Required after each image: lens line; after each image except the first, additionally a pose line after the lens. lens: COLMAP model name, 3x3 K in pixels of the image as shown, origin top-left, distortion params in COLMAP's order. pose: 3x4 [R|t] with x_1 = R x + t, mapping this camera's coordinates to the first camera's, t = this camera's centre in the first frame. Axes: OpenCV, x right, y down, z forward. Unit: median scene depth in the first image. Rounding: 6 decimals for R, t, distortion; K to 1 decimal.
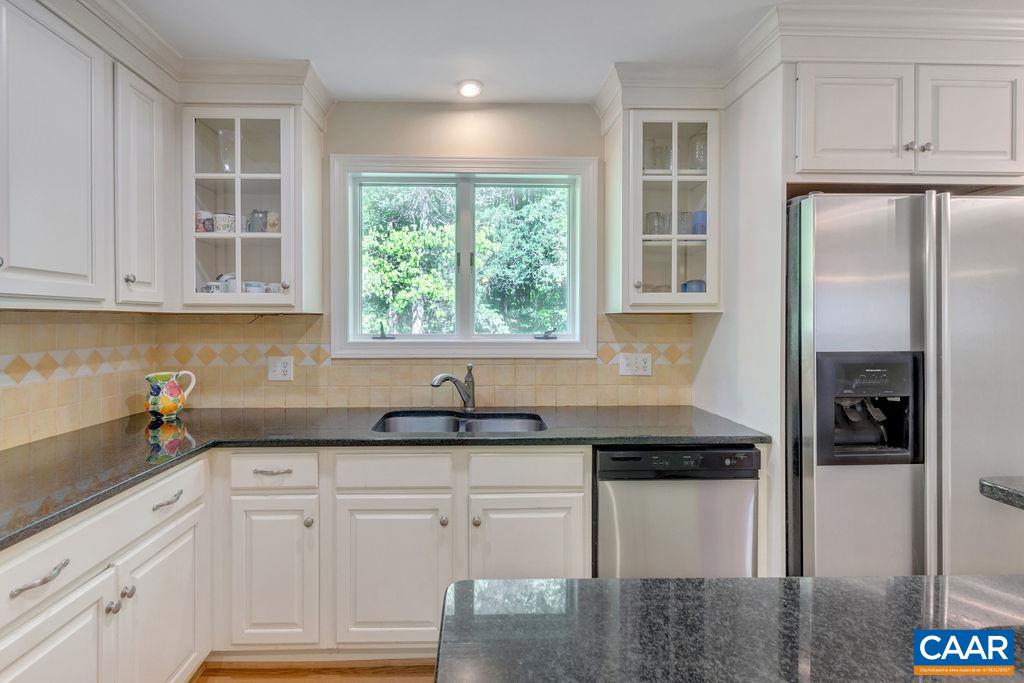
lens RADIAL K [[459.7, 0, 512.8], [0, 459.7, 320.5], [0, 0, 1]] dist [0.000218, -0.000208]
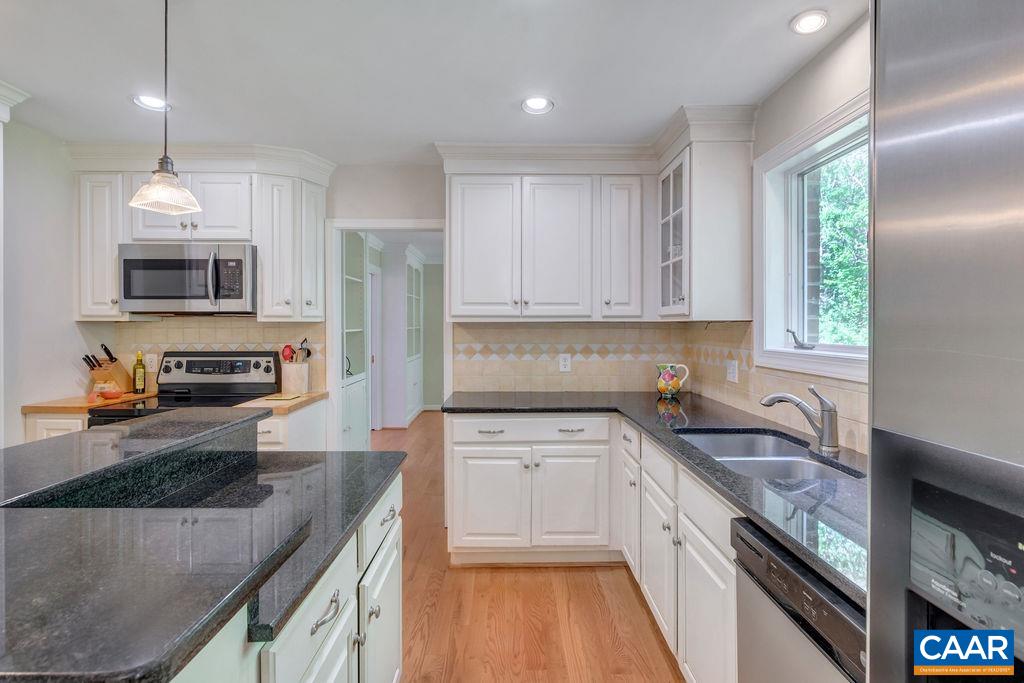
lens RADIAL K [[468.8, 0, 511.7], [0, 468.8, 329.4], [0, 0, 1]] dist [0.000981, 0.000081]
pose [[-0.035514, 0.005300, -0.999355, 0.727017], [0.001347, 0.999985, 0.005255, -0.001043], [0.999368, -0.001160, -0.035521, 0.587683]]
